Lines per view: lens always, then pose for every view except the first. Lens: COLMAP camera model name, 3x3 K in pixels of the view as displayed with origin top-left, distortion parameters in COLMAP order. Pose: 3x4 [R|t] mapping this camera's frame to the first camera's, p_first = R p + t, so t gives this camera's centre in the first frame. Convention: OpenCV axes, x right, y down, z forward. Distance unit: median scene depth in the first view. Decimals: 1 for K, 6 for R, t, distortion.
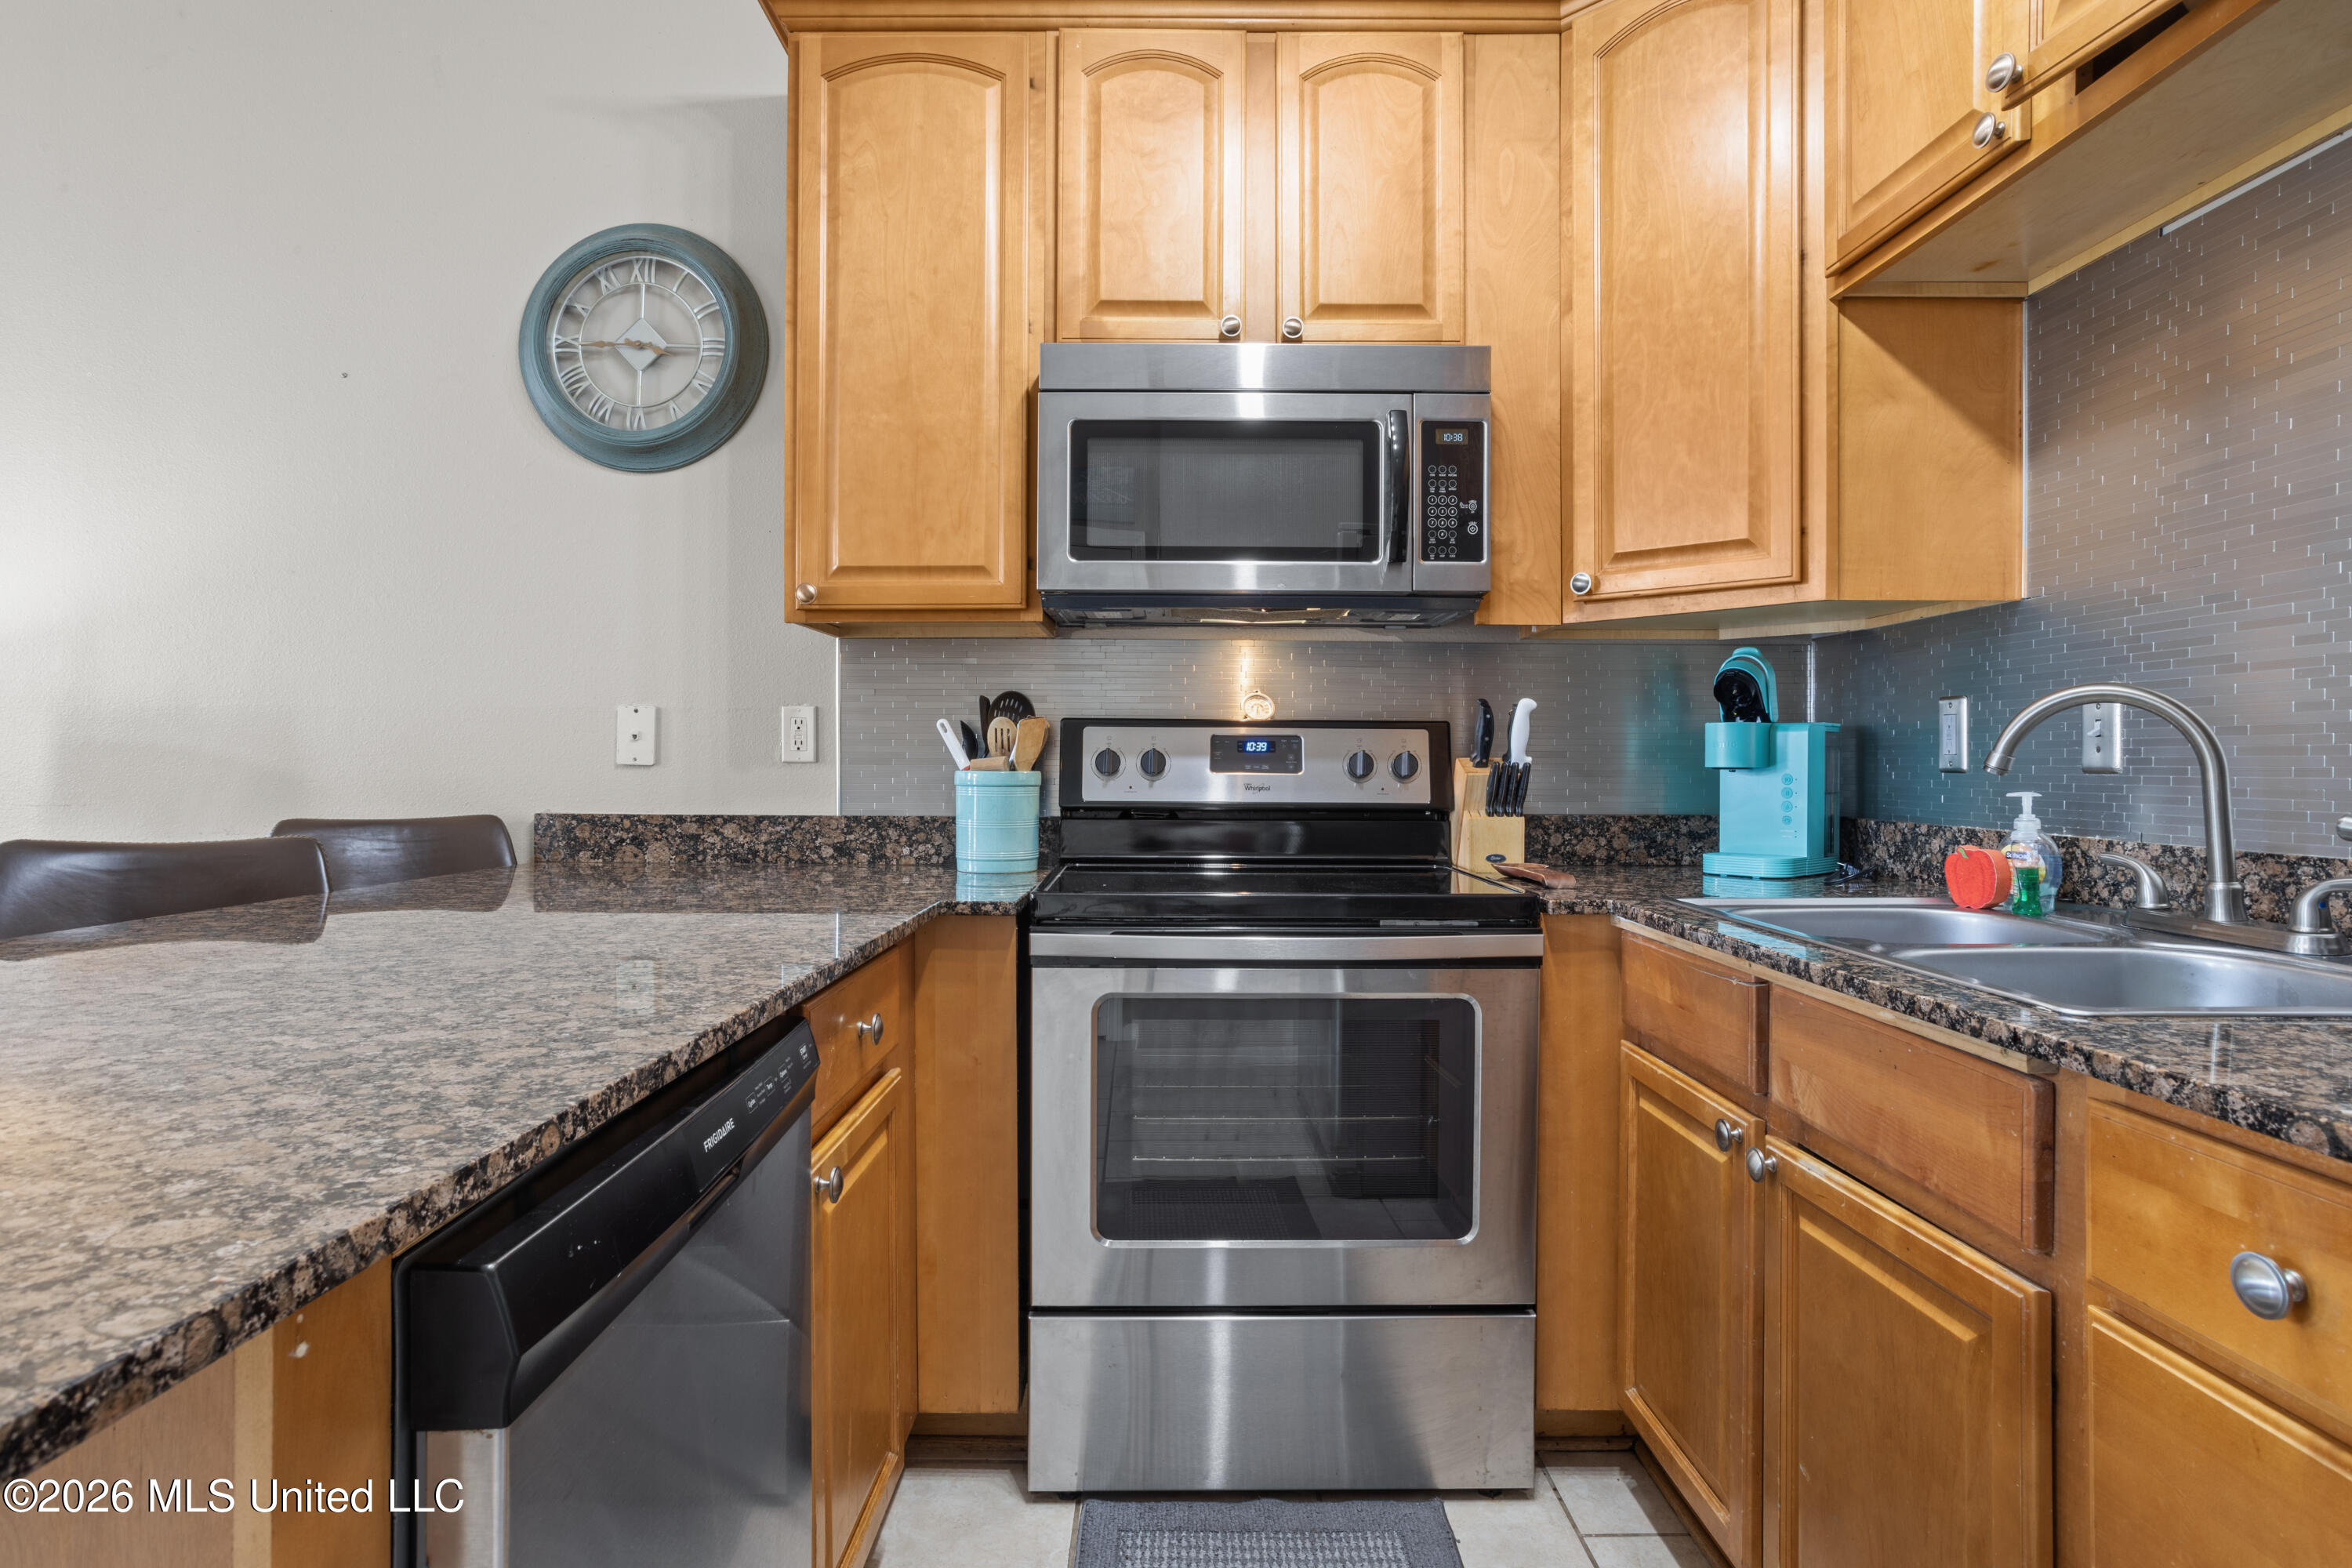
lens RADIAL K [[1224.8, 0, 1171.9], [0, 1224.8, 758.9], [0, 0, 1]] dist [-0.046726, 0.038294]
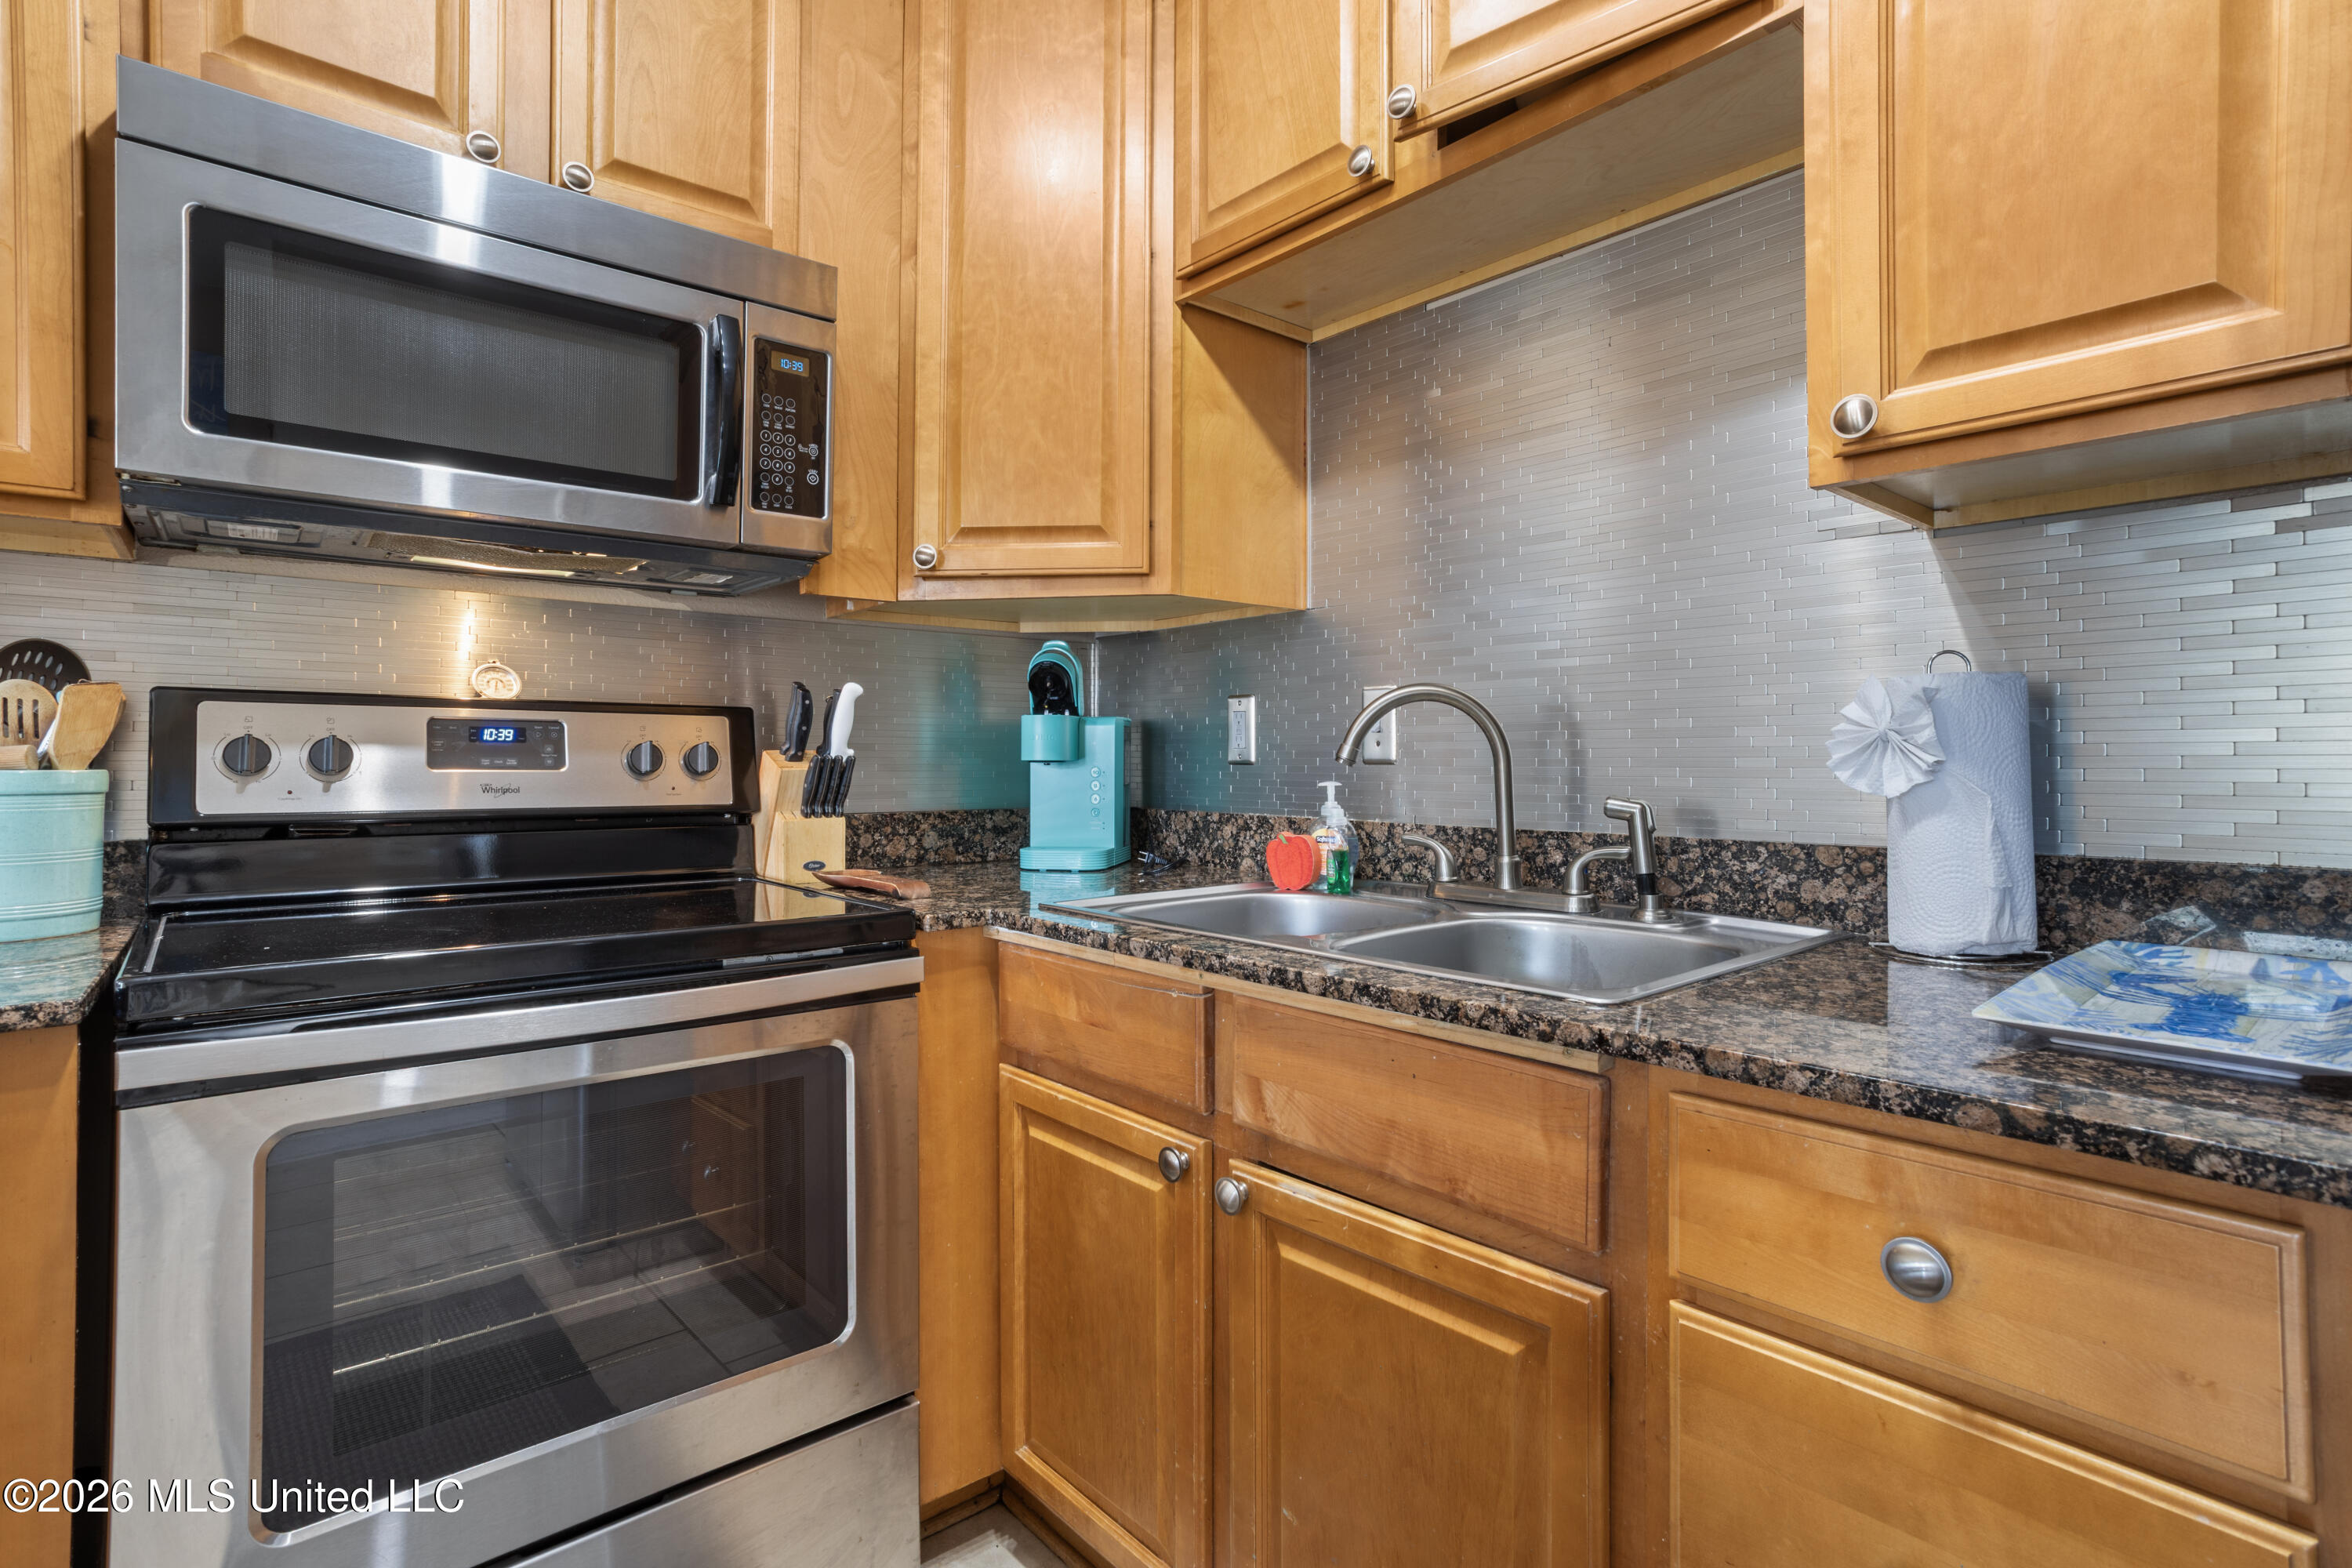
lens RADIAL K [[1138.1, 0, 1167.1], [0, 1138.1, 749.5], [0, 0, 1]] dist [-0.054372, 0.037068]
pose [[0.769176, 0.003717, 0.639026, -0.064362], [-0.000722, 0.999988, -0.004947, 0.002651], [-0.639036, 0.003344, 0.769169, 0.249824]]
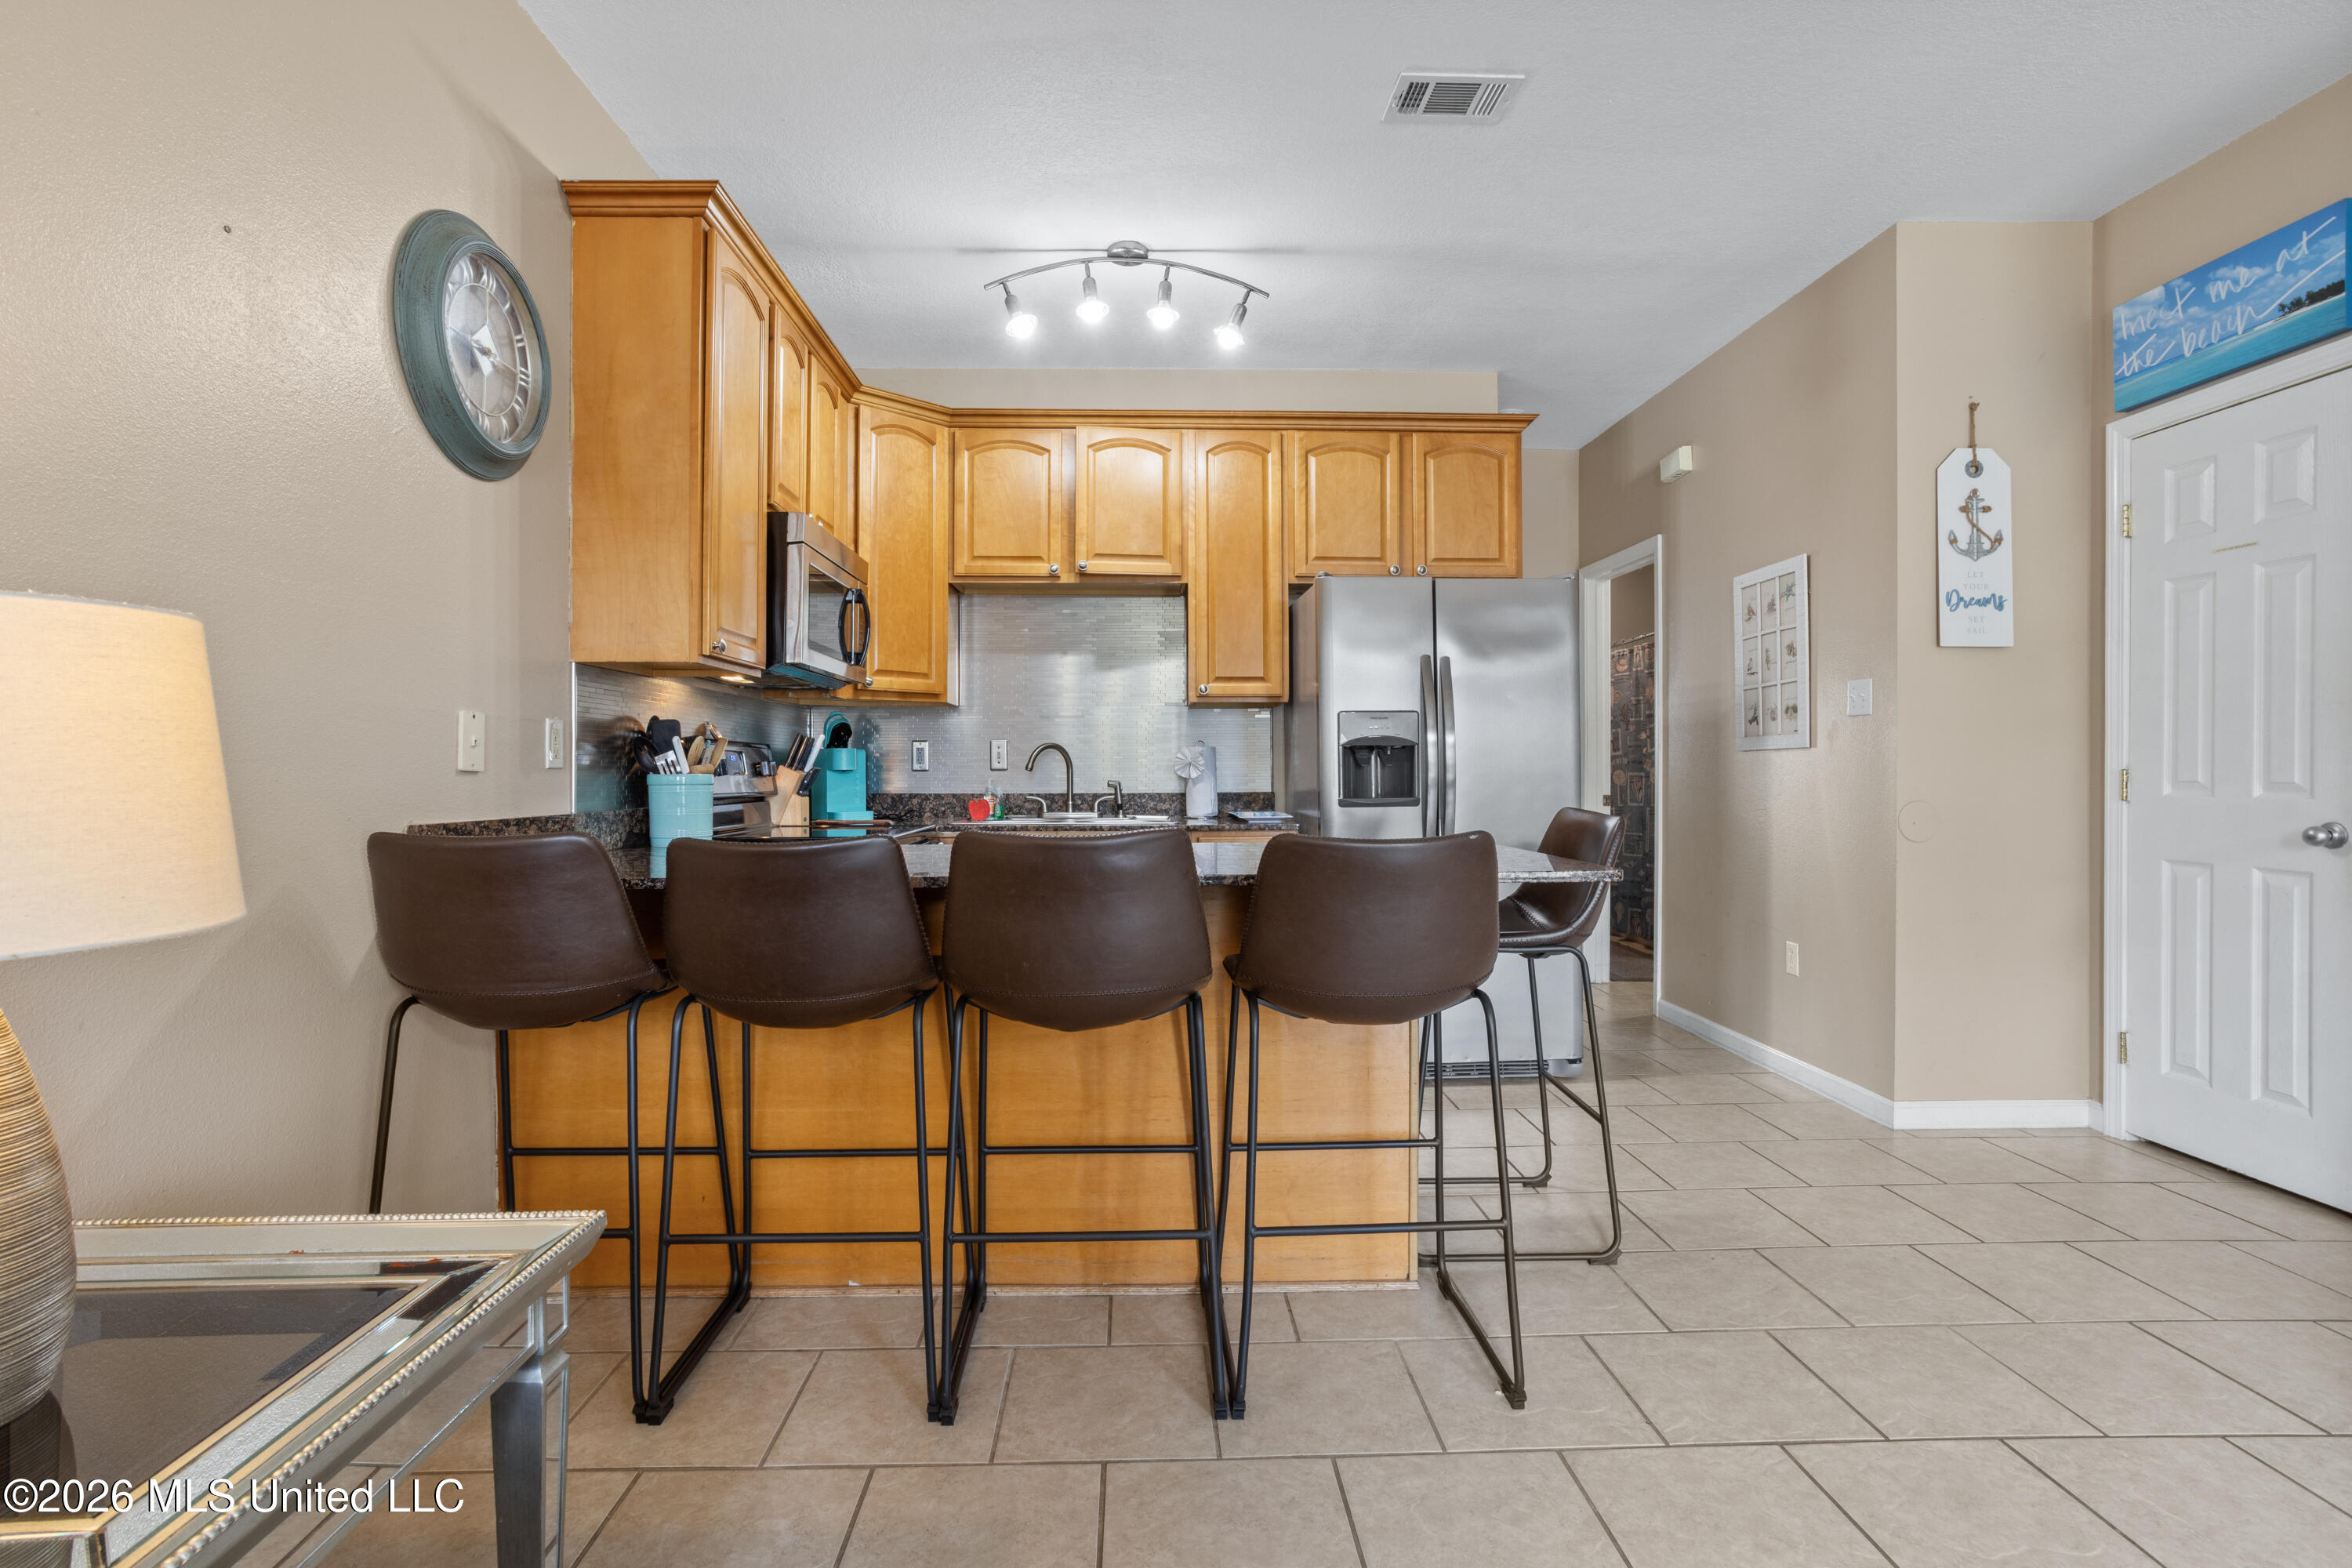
lens RADIAL K [[1137.9, 0, 1163.0], [0, 1137.9, 771.4], [0, 0, 1]] dist [-0.055400, 0.037296]
pose [[-0.019348, -0.003537, 0.999807, -1.669829], [0.000718, 0.999993, 0.003551, 0.002650], [-0.999813, 0.000787, -0.019345, 0.551857]]
